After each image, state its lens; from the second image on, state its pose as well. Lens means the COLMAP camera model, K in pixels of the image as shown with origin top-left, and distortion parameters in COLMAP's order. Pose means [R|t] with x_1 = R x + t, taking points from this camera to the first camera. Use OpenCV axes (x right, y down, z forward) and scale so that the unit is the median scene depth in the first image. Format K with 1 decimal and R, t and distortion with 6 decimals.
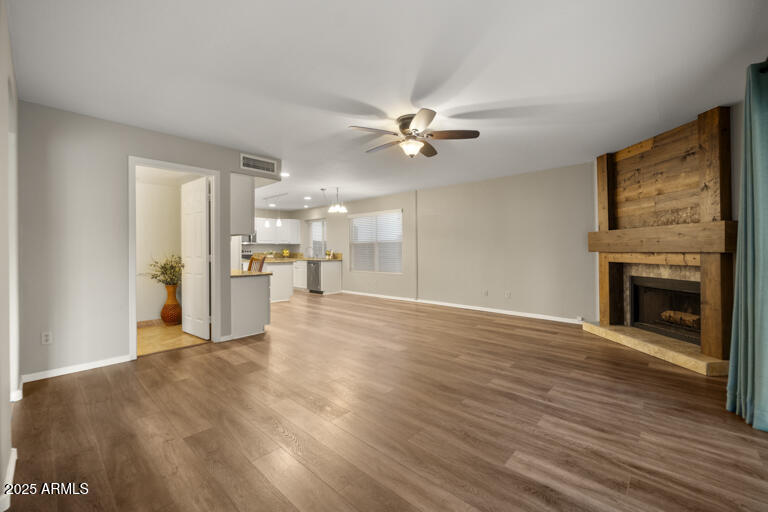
lens RADIAL K [[314.6, 0, 383.5], [0, 314.6, 250.2], [0, 0, 1]] dist [-0.001199, -0.000744]
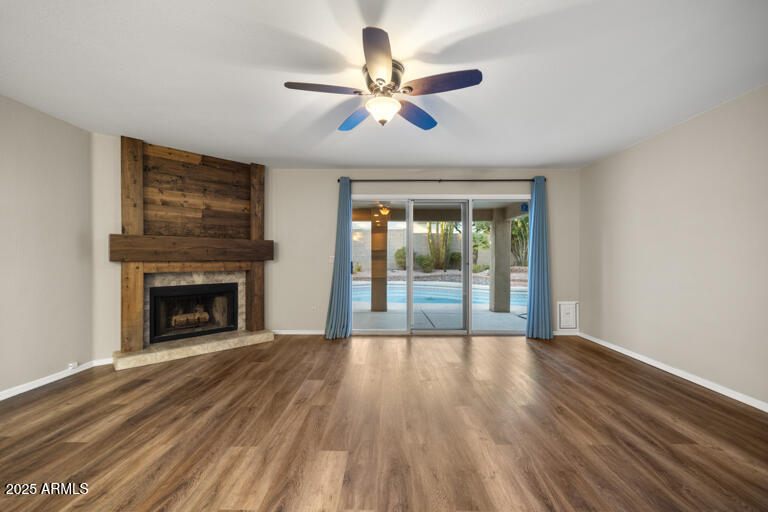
lens RADIAL K [[314.6, 0, 382.0], [0, 314.6, 257.4], [0, 0, 1]] dist [-0.001199, -0.000744]
pose [[-0.669500, 0.003266, 0.742805, -0.296566], [0.000282, 0.999991, -0.004142, 0.000040], [-0.742812, -0.002564, -0.669495, 1.026482]]
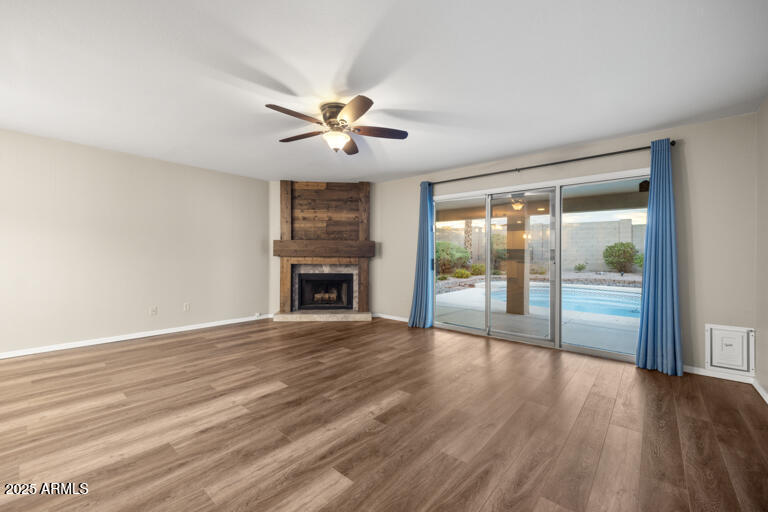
lens RADIAL K [[314.6, 0, 380.8], [0, 314.6, 254.3], [0, 0, 1]] dist [-0.001199, -0.000744]
pose [[-0.030231, 0.005365, 0.999529, -0.568084], [-0.008934, 0.999944, -0.005637, 0.001086], [-0.999503, -0.009100, -0.030181, 0.629007]]
